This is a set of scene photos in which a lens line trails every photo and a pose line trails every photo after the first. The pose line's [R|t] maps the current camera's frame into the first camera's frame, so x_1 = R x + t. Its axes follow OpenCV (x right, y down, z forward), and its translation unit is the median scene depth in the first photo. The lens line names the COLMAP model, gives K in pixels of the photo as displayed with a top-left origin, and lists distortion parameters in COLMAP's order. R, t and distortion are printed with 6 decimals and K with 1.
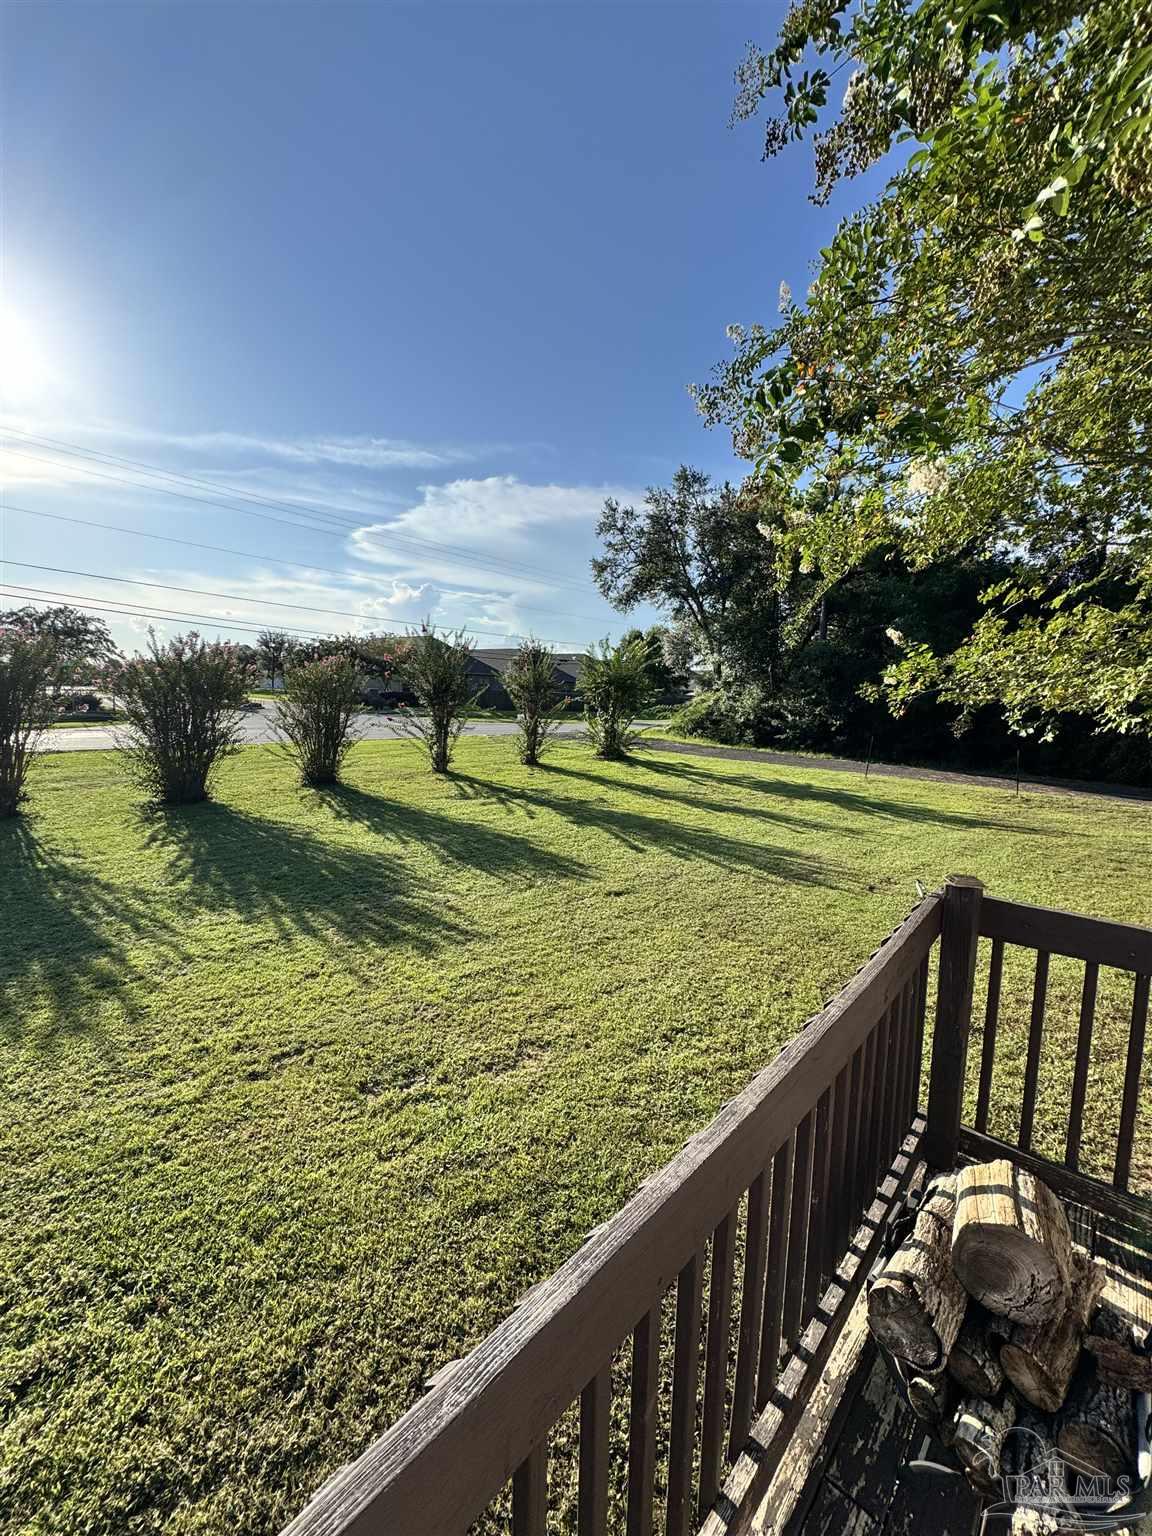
lens RADIAL K [[609.1, 0, 574.7], [0, 609.1, 772.9], [0, 0, 1]] dist [-0.000817, -0.000064]
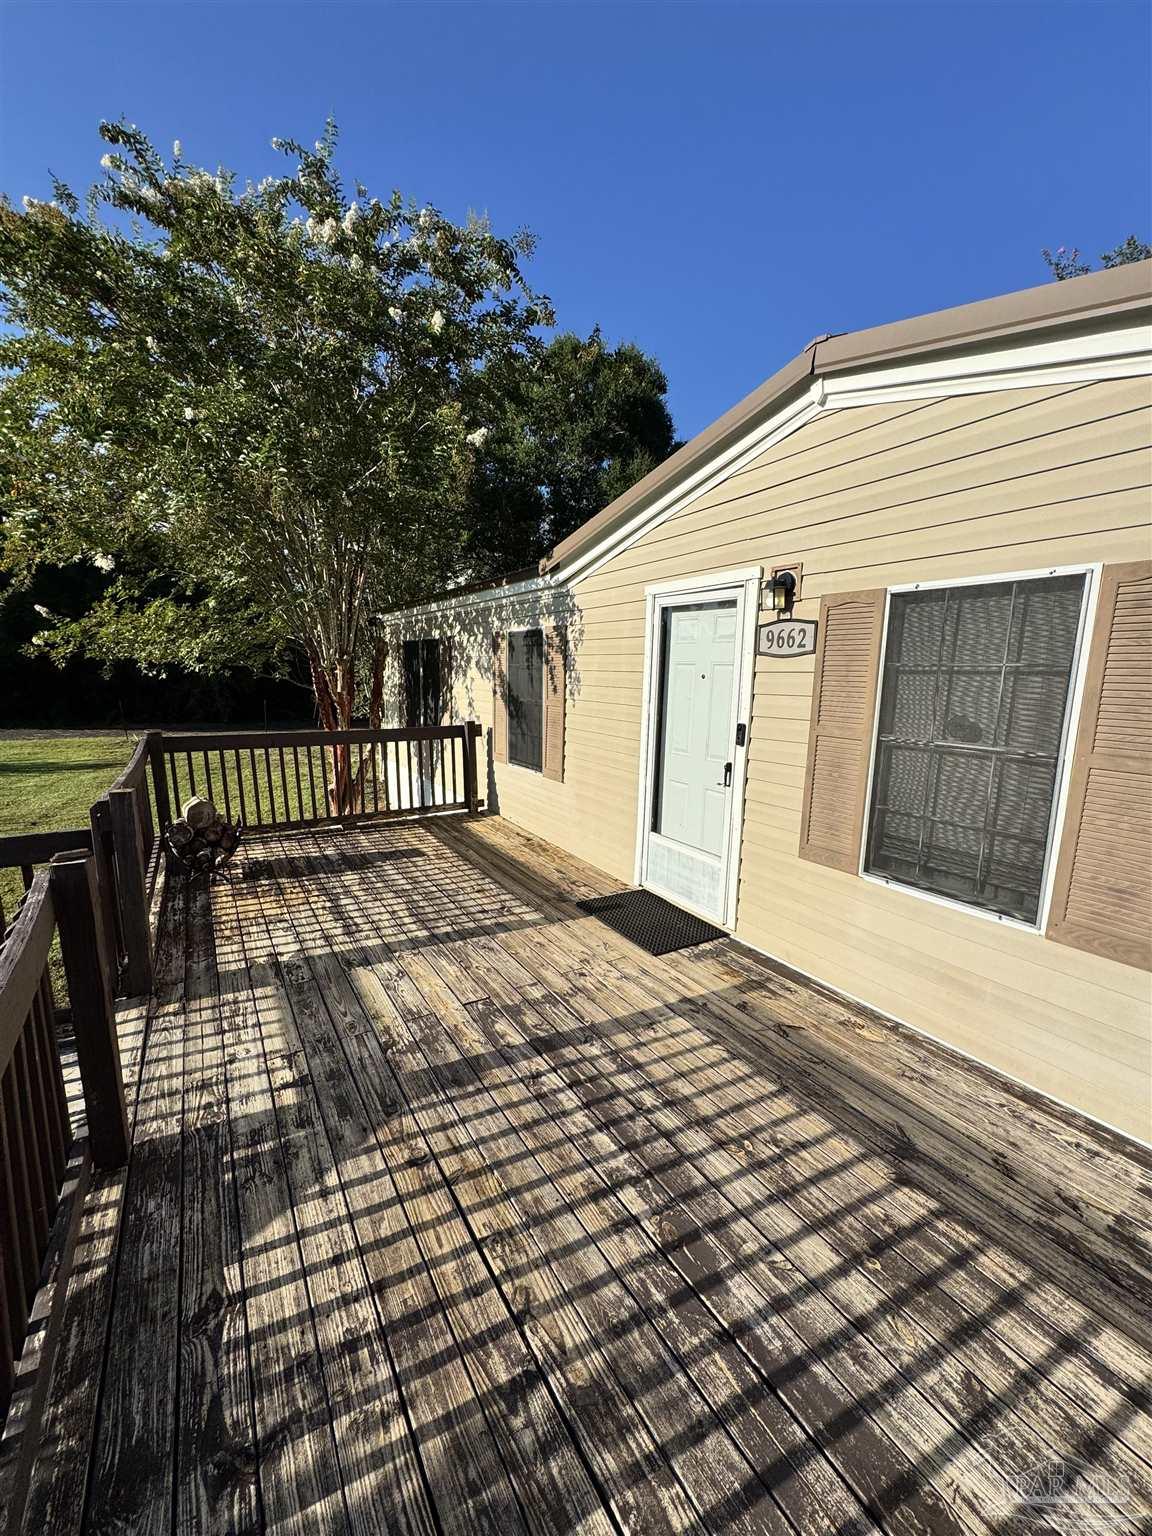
lens RADIAL K [[609.1, 0, 574.7], [0, 609.1, 772.9], [0, 0, 1]] dist [-0.000817, -0.000064]
pose [[0.280421, -0.179299, 0.942982, -0.556668], [0.115514, 0.981563, 0.152284, 0.076180], [-0.952901, 0.066224, 0.295963, -0.601741]]
